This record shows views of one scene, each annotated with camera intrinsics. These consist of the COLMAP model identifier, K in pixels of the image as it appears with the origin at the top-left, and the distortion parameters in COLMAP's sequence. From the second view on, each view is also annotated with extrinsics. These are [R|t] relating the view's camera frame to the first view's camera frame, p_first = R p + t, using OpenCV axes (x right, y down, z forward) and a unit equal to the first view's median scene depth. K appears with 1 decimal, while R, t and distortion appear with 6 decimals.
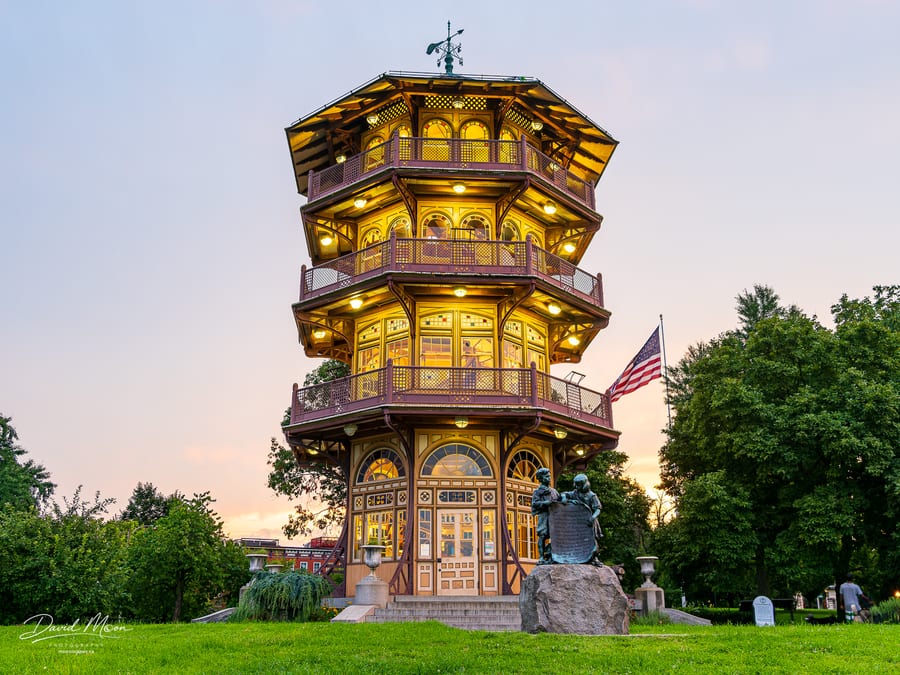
lens RADIAL K [[933.1, 0, 448.0], [0, 933.1, 337.5], [0, 0, 1]] dist [-0.013071, 0.000000]
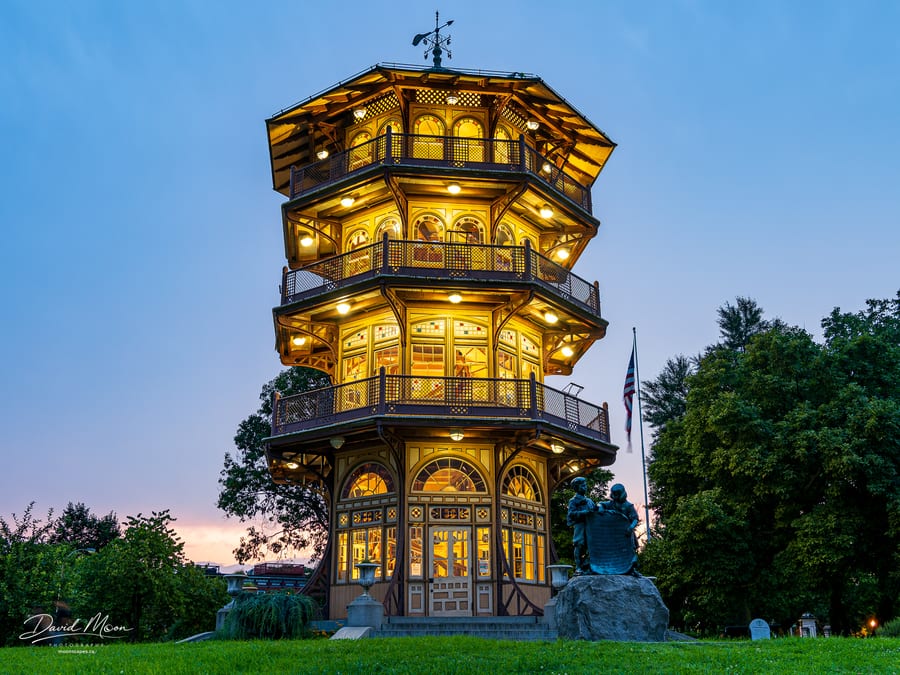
lens RADIAL K [[1005.8, 0, 460.0], [0, 1005.8, 346.6], [0, 0, 1]] dist [0.004857, 0.000000]
pose [[0.997823, 0.013924, 0.064457, -0.043994], [-0.013699, 0.999898, -0.003930, 0.004447], [-0.064505, 0.003038, 0.997913, -0.020164]]
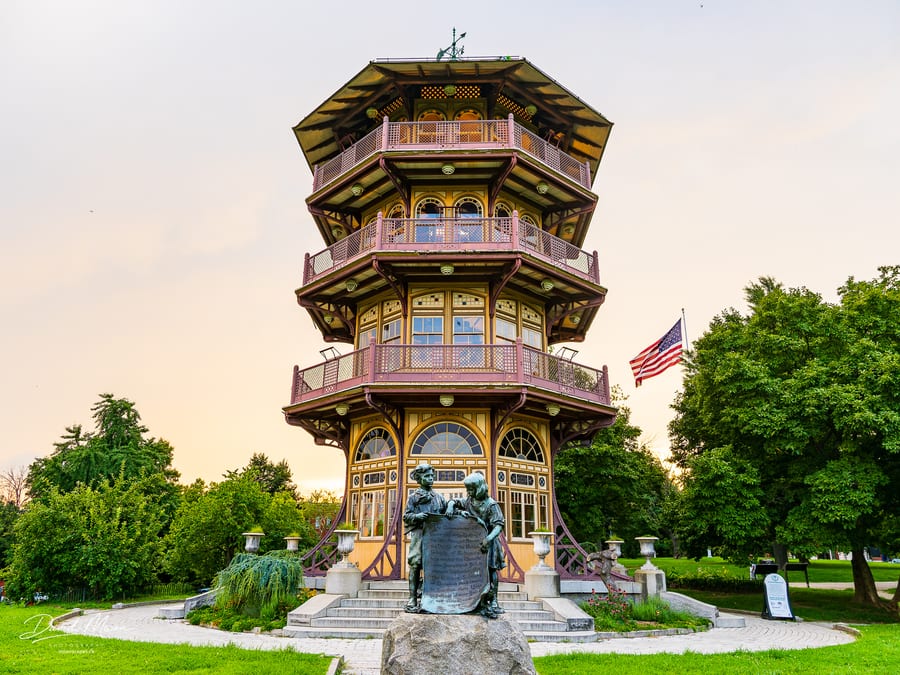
lens RADIAL K [[706.7, 0, 441.8], [0, 706.7, 329.6], [0, 0, 1]] dist [-0.014527, 0.031035]
pose [[0.993051, -0.024942, -0.115012, 0.085878], [0.023600, 0.999637, -0.013019, 0.022801], [0.115295, 0.010214, 0.993279, 0.229381]]
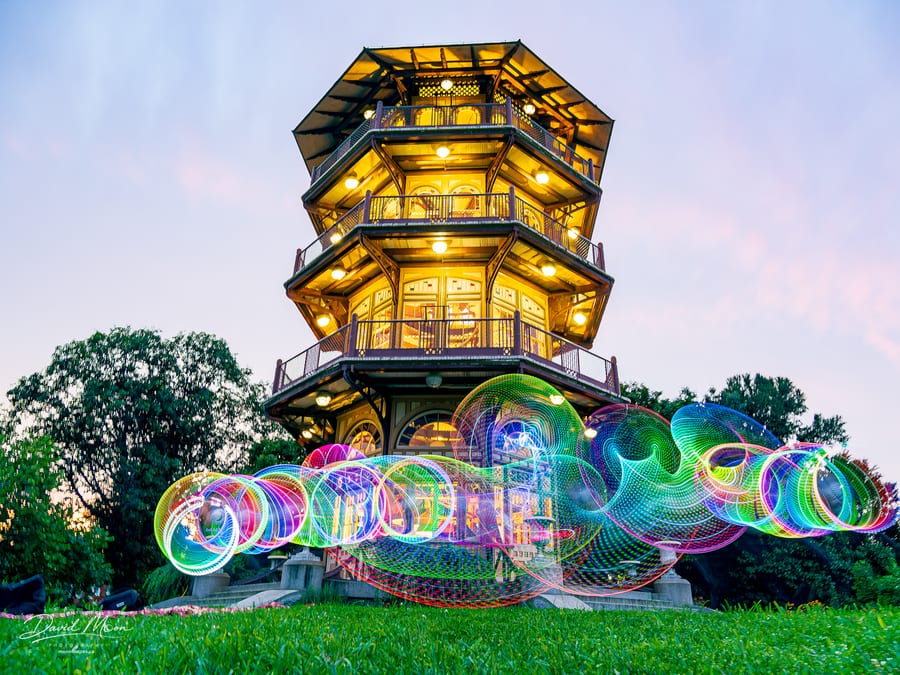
lens RADIAL K [[632.4, 0, 450.0], [0, 632.4, 335.0], [0, 0, 1]] dist [-0.013897, -0.005360]
pose [[0.988843, -0.041867, -0.142954, 0.102139], [0.022038, 0.990247, -0.137572, 0.115298], [0.147319, 0.132887, 0.980121, 0.366061]]
